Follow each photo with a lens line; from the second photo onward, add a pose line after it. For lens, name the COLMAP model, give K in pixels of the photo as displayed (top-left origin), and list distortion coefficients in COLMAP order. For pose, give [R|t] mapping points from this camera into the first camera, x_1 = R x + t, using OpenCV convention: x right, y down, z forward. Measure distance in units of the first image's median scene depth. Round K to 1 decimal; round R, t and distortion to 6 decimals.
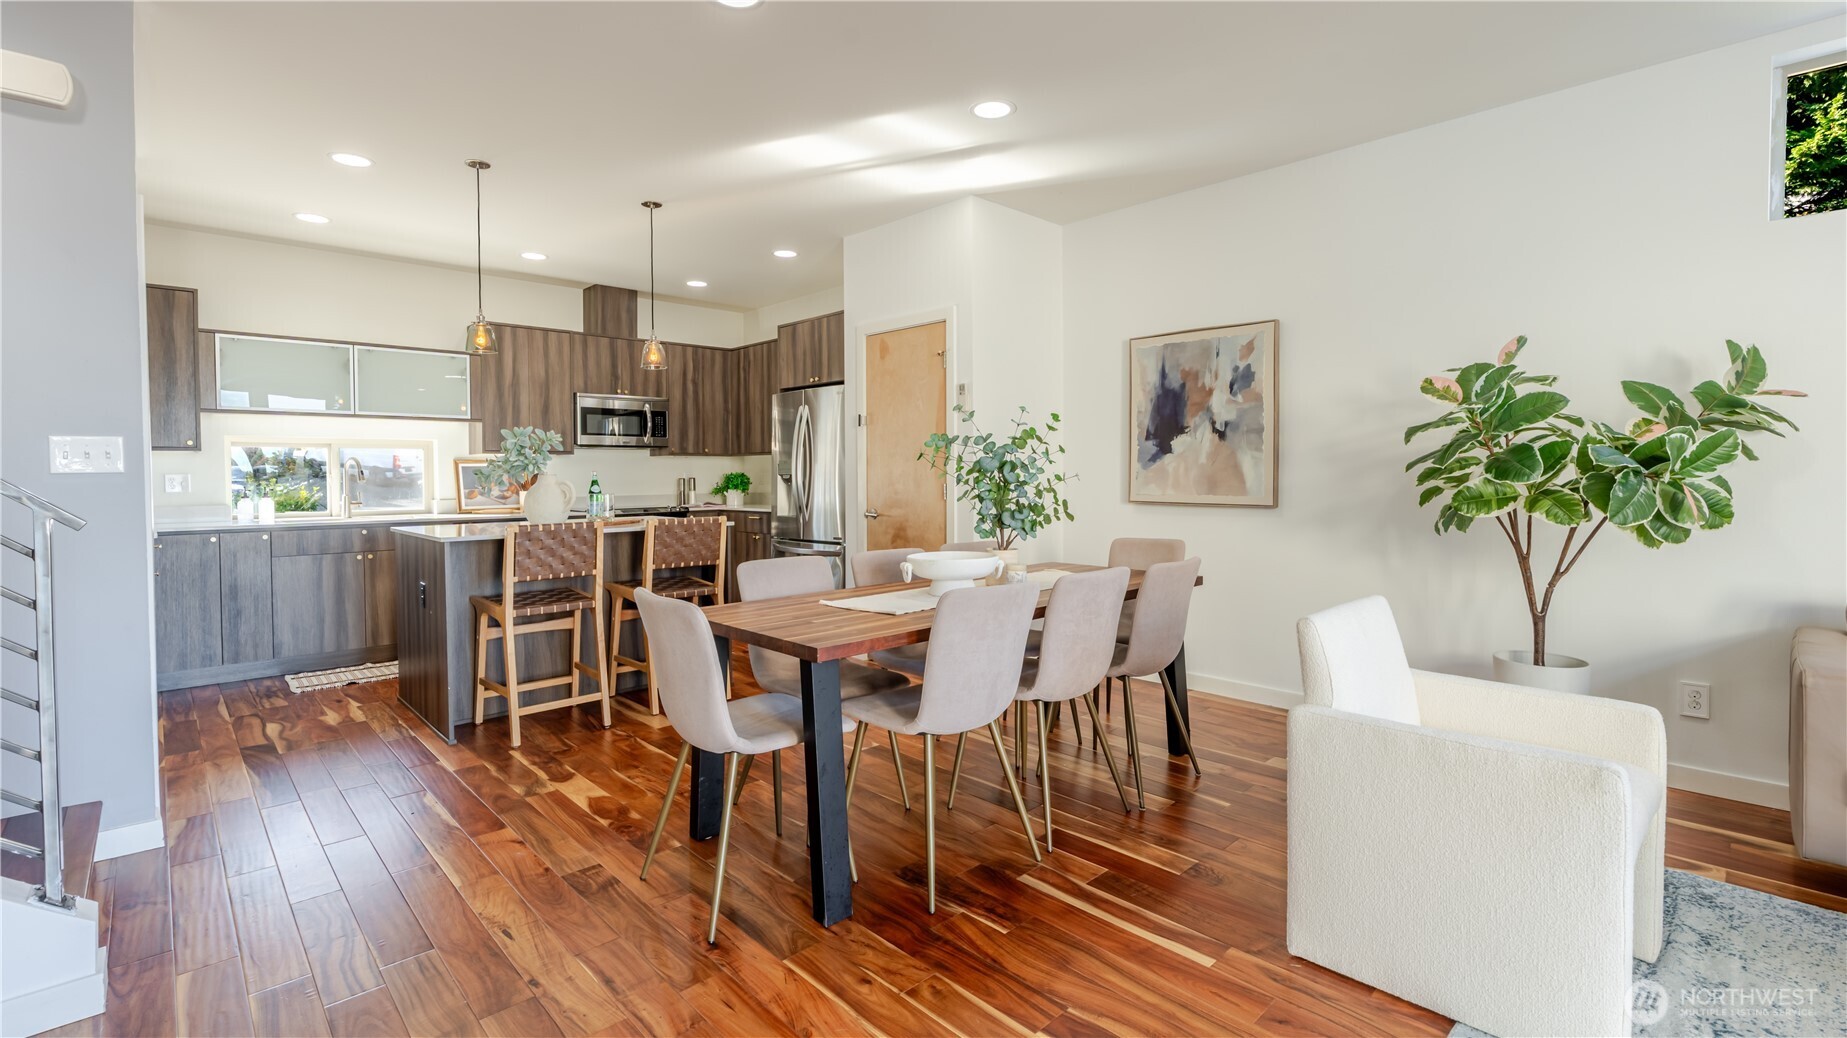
lens RADIAL K [[841.1, 0, 924.8], [0, 841.1, 504.6], [0, 0, 1]] dist [-0.013120, 0.002467]
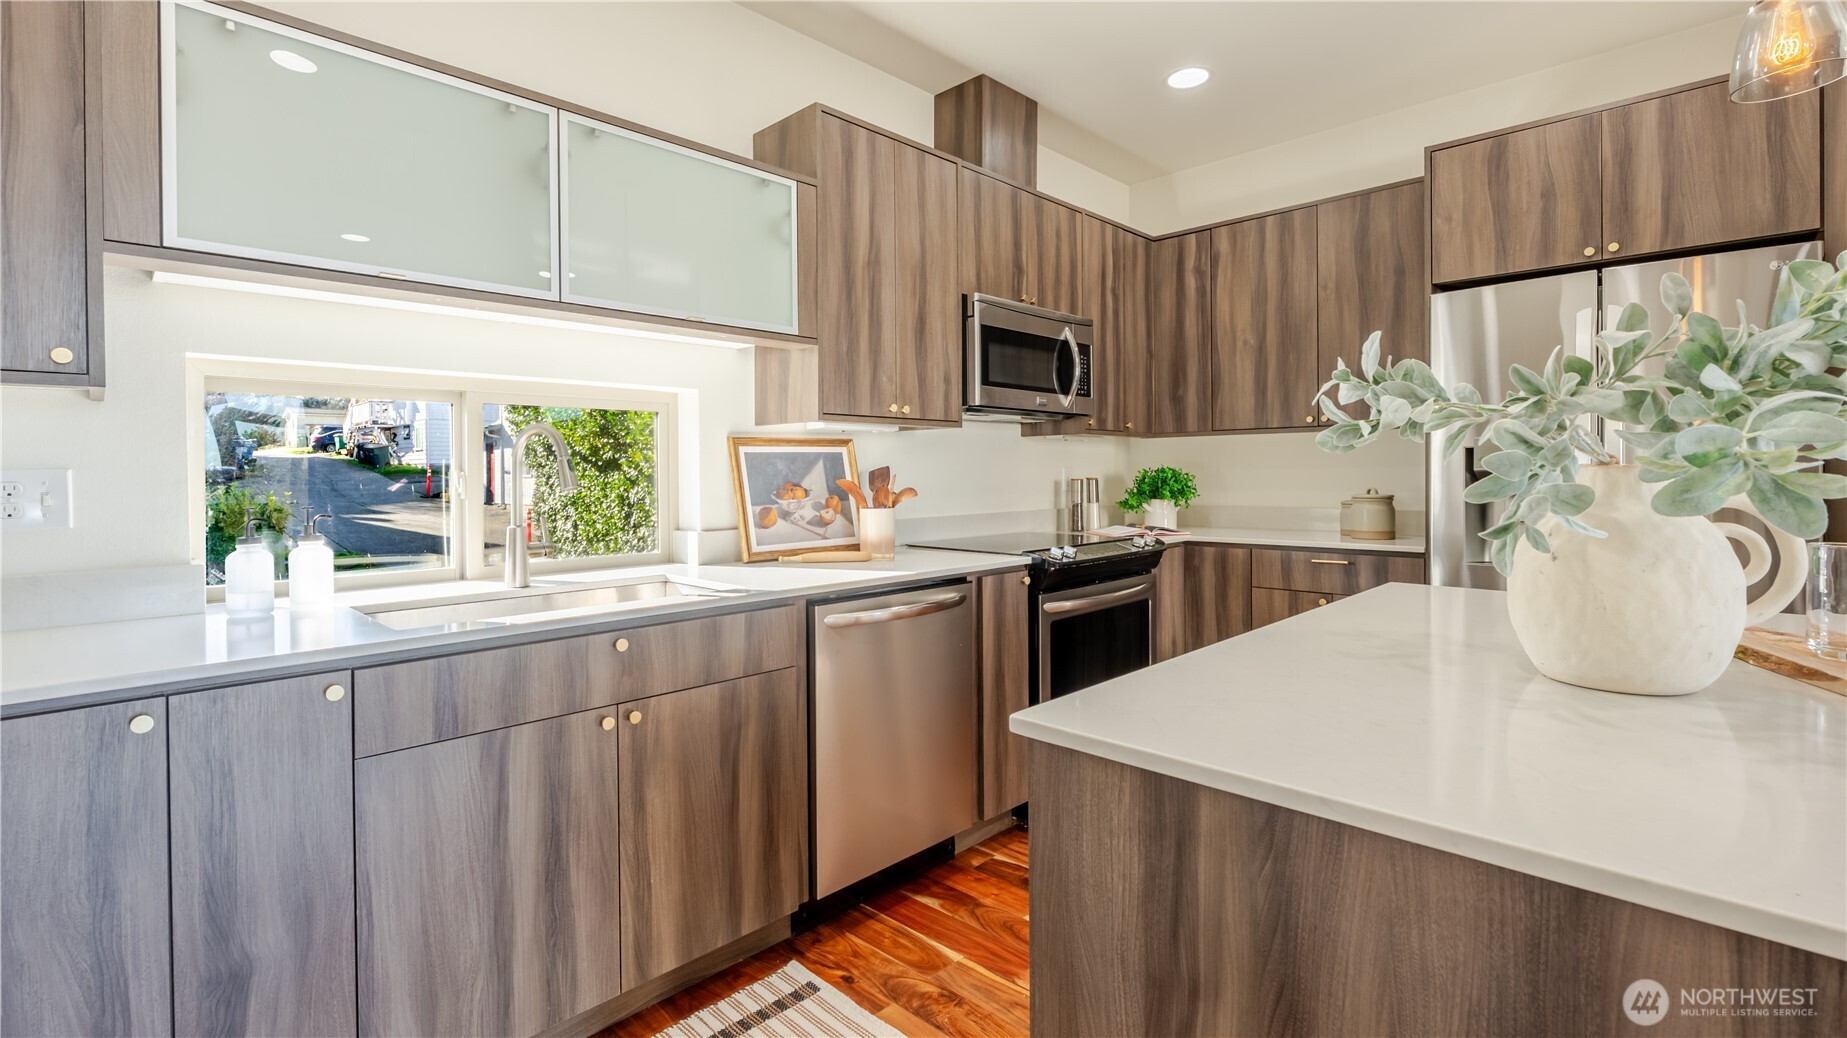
lens RADIAL K [[841.1, 0, 915.9], [0, 841.1, 486.3], [0, 0, 1]] dist [-0.013120, 0.002467]
pose [[0.999201, -0.004562, 0.039705, -0.481944], [0.005509, 0.999702, -0.023768, -0.017445], [-0.039585, 0.023967, 0.998929, 0.565031]]
